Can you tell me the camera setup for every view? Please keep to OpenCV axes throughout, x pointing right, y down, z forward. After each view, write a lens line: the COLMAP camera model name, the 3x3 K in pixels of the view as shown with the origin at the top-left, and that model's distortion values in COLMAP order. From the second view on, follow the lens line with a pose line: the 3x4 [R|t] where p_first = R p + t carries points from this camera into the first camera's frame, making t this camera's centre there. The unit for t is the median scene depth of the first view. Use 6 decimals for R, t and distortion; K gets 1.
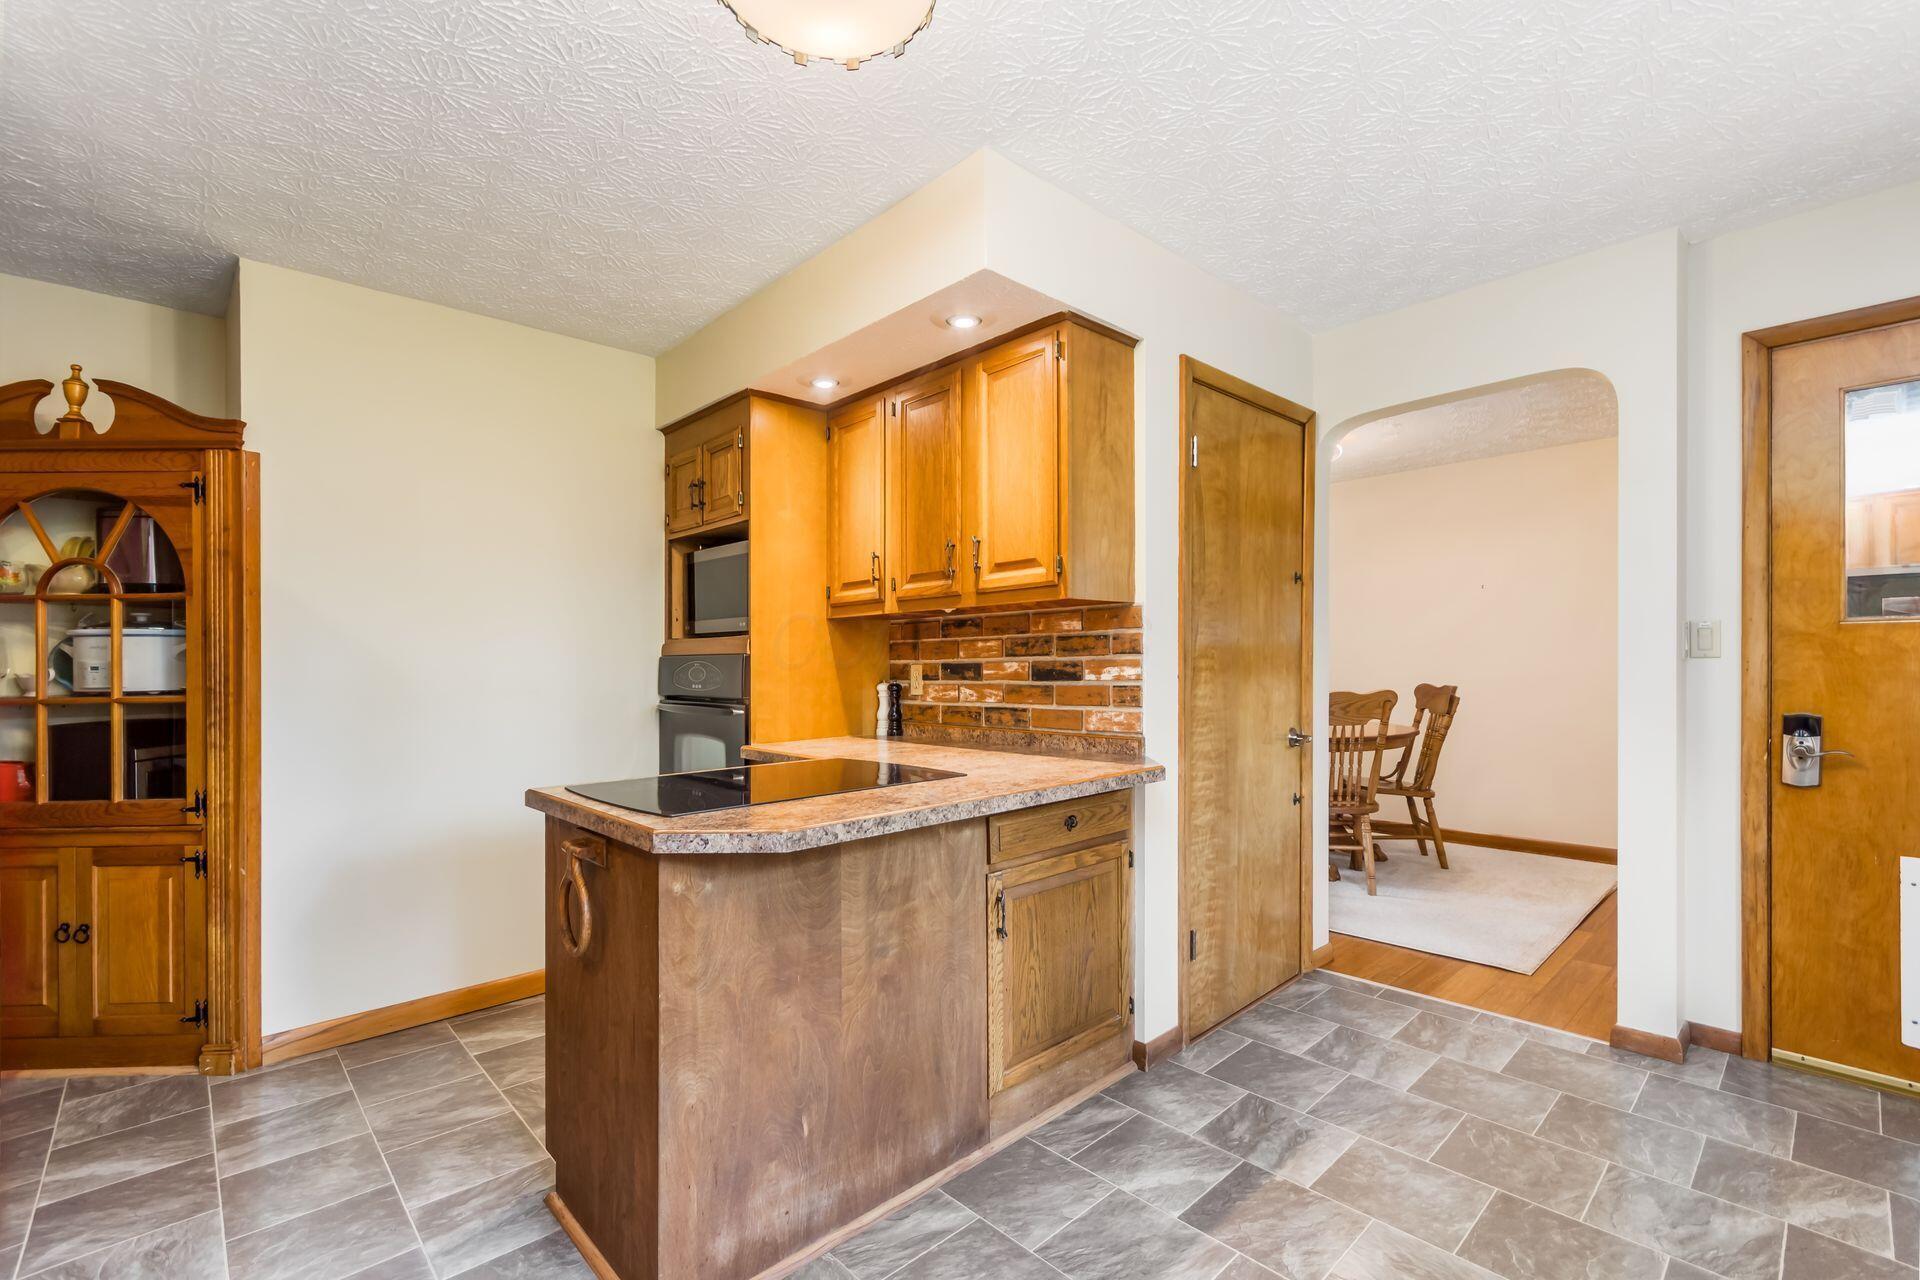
lens RADIAL K [[838.1, 0, 957.8], [0, 838.1, 646.7], [0, 0, 1]] dist [0.000646, 0.000095]
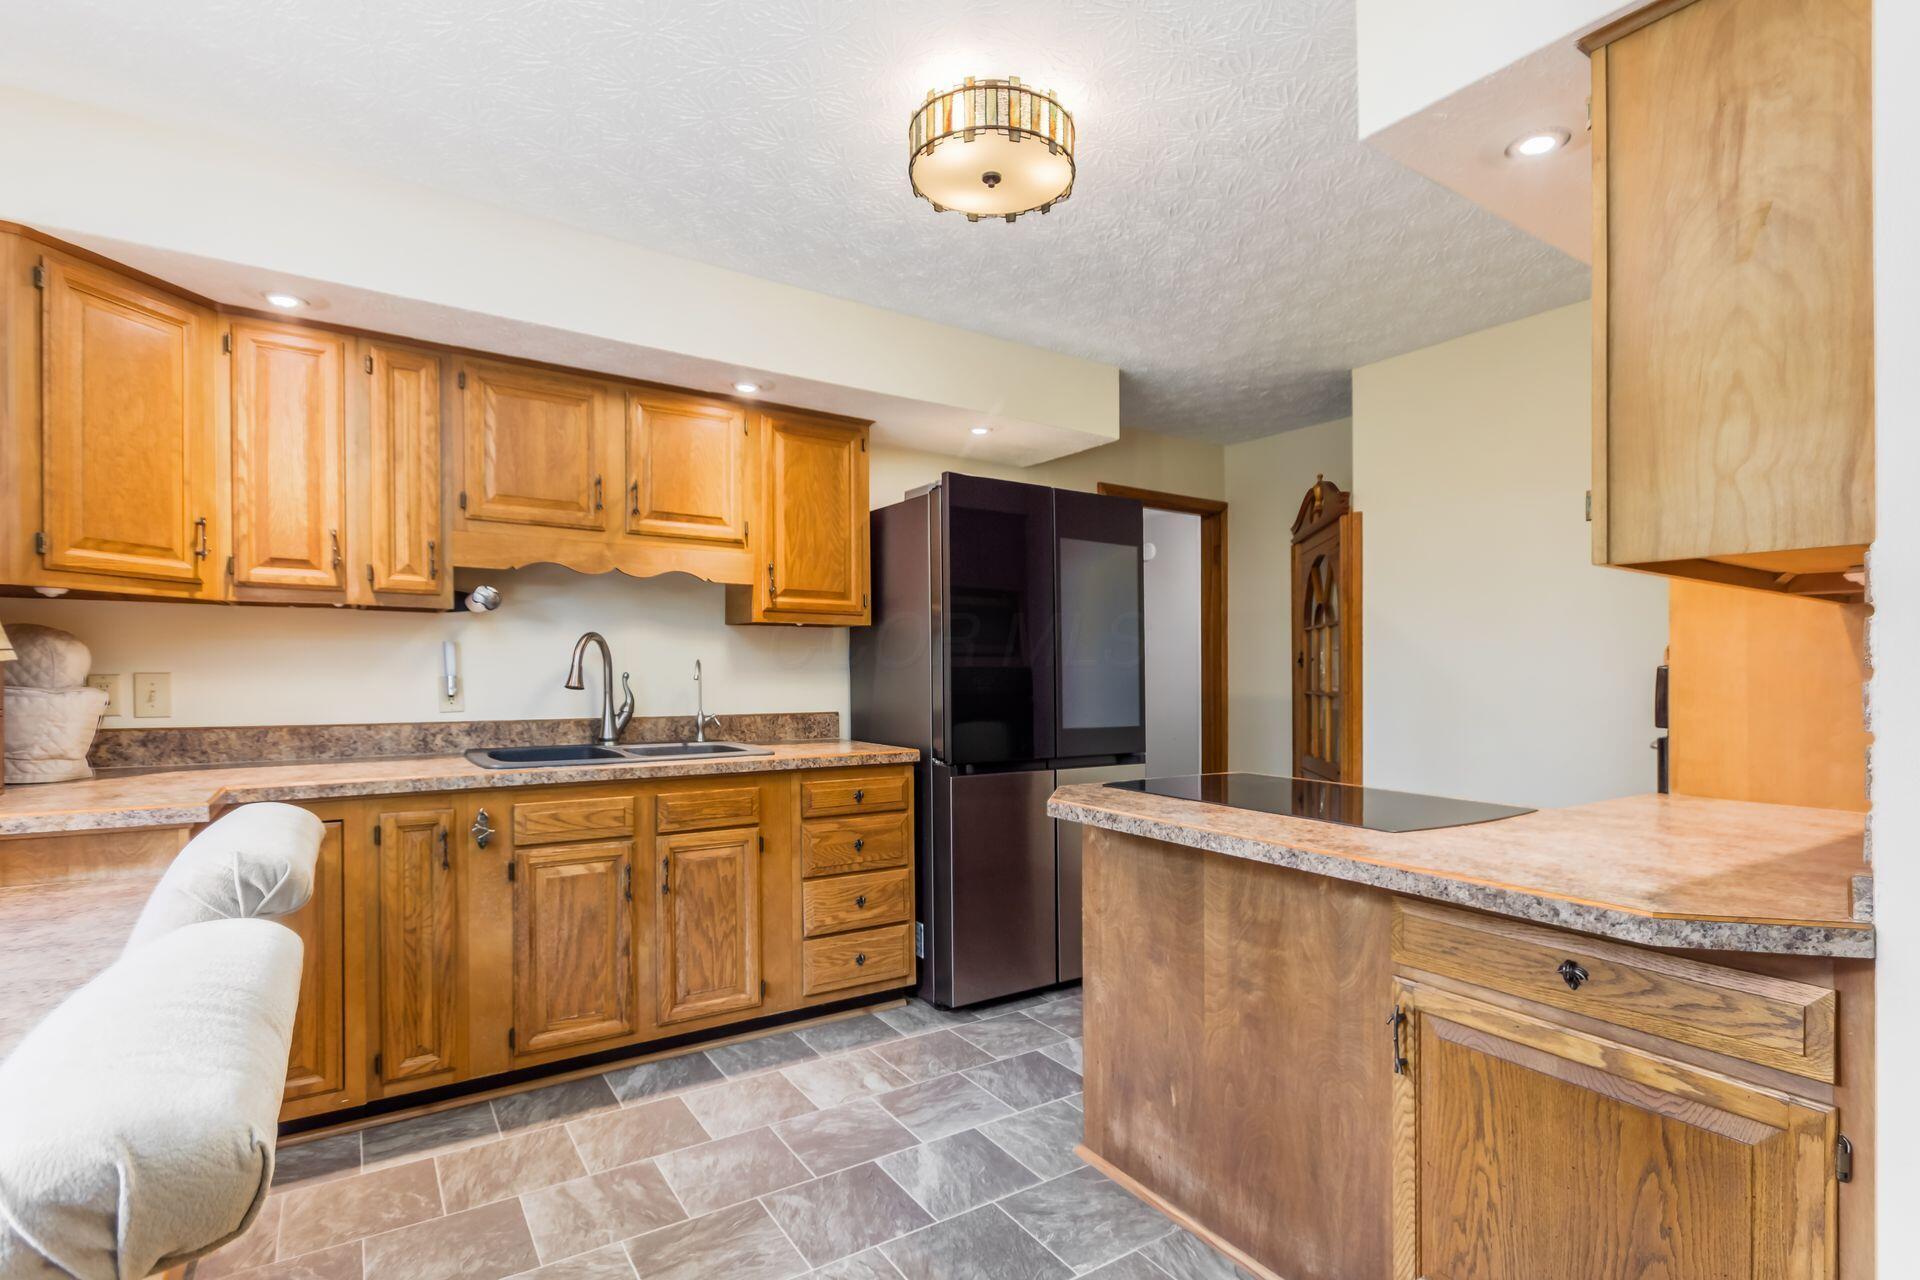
lens RADIAL K [[927.9, 0, 958.4], [0, 927.9, 659.0], [0, 0, 1]] dist [0.000640, 0.000277]
pose [[-0.166733, -0.002829, -0.985998, 0.984233], [0.007475, 0.999964, -0.004133, 0.002457], [0.985974, -0.008059, -0.166706, 0.859340]]
